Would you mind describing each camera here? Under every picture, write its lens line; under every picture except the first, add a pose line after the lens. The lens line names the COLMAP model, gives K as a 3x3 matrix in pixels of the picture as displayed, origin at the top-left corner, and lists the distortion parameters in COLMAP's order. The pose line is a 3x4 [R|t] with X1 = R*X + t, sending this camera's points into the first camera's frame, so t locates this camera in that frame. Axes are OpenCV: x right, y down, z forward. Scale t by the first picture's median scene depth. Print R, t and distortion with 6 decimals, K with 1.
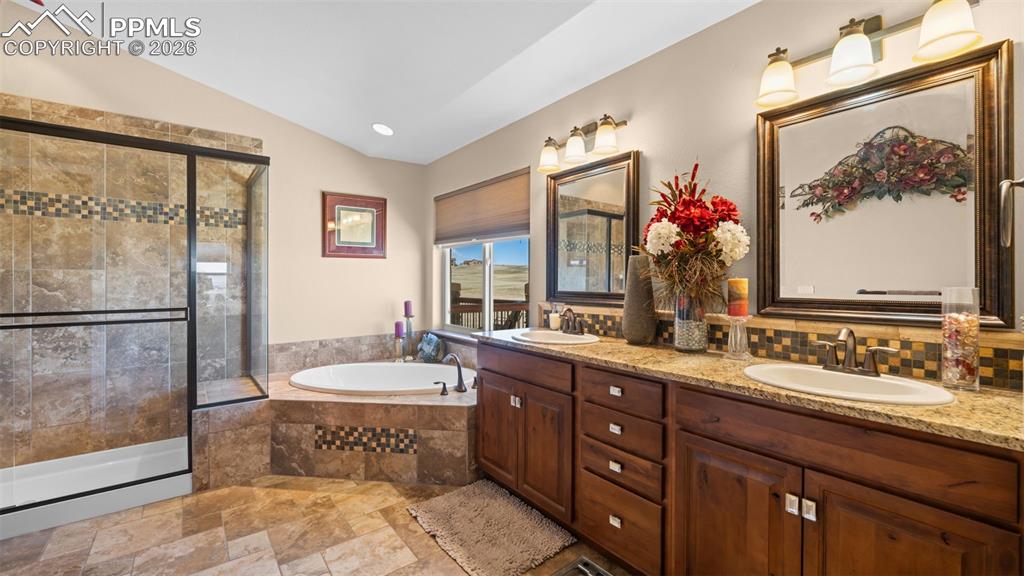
lens RADIAL K [[412.7, 0, 511.4], [0, 412.7, 283.3], [0, 0, 1]] dist [-0.002465, -0.000676]
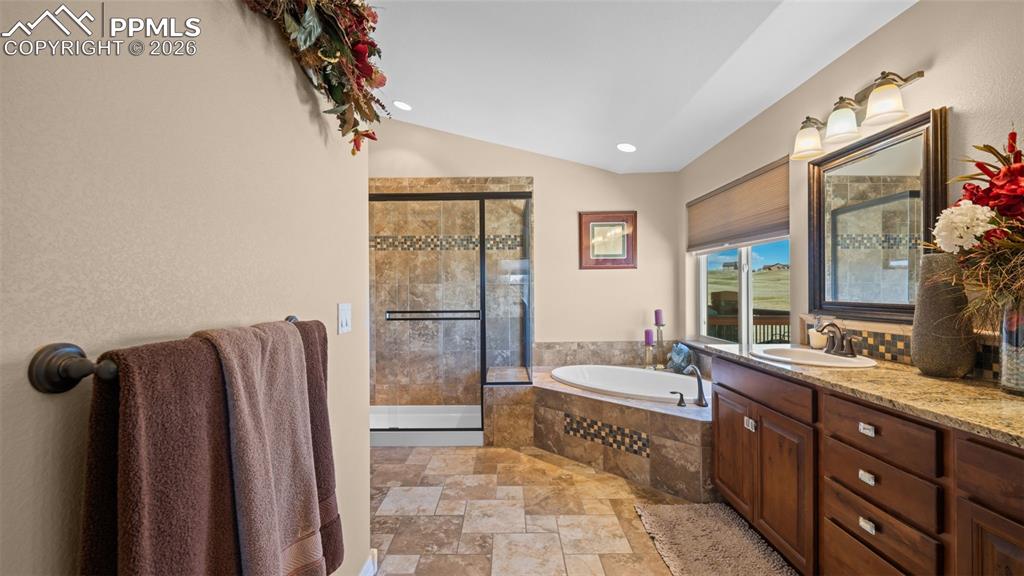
lens RADIAL K [[412.7, 0, 511.8], [0, 412.7, 289.2], [0, 0, 1]] dist [-0.002465, -0.000676]
pose [[0.789231, -0.006474, -0.614063, 0.135316], [0.002417, 0.999969, -0.007436, -0.000995], [0.614092, 0.004385, 0.789222, -0.024393]]
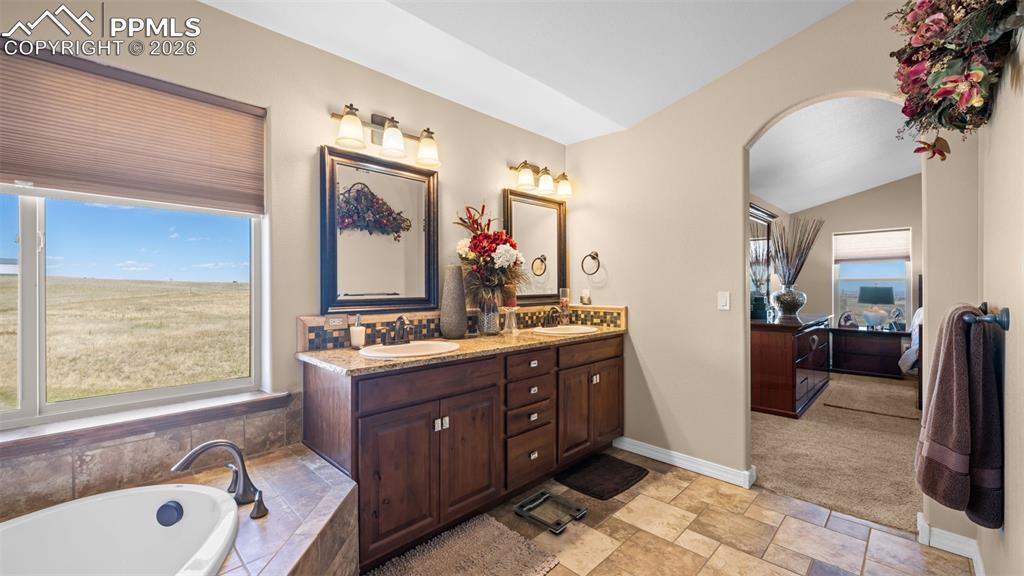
lens RADIAL K [[412.7, 0, 506.1], [0, 412.7, 288.8], [0, 0, 1]] dist [-0.002465, -0.000676]
pose [[-0.117973, -0.006813, 0.992993, -0.766414], [0.009058, 0.999927, 0.007937, -0.005028], [-0.992975, 0.009931, -0.117903, 0.844843]]
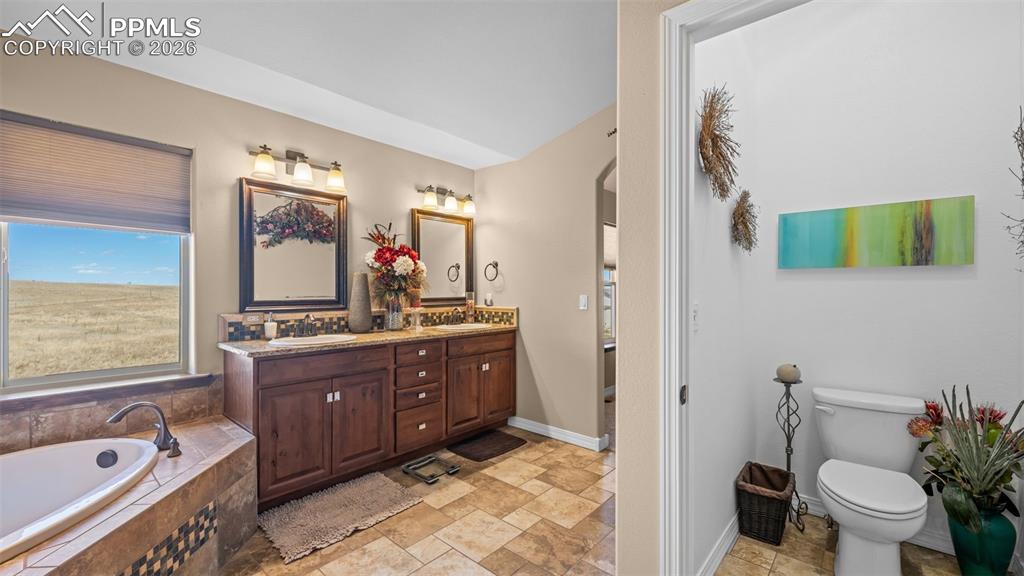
lens RADIAL K [[412.7, 0, 506.1], [0, 412.7, 292.0], [0, 0, 1]] dist [-0.002465, -0.000676]
pose [[-0.175470, -0.004341, 0.984475, -1.035389], [0.007127, 0.999958, 0.005680, -0.002770], [-0.984459, 0.008013, -0.175432, 0.639725]]
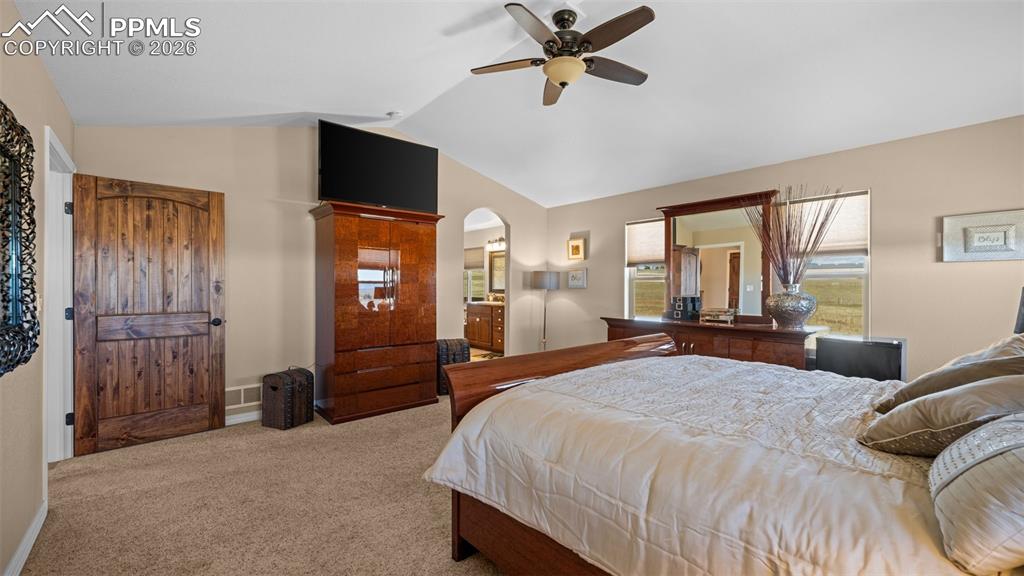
lens RADIAL K [[412.7, 0, 511.4], [0, 412.7, 286.3], [0, 0, 1]] dist [-0.002465, -0.000676]
pose [[0.998425, -0.003777, 0.055971, 0.089175], [0.003926, 0.999989, -0.002561, 0.006919], [-0.055960, 0.002777, 0.998429, -2.272368]]
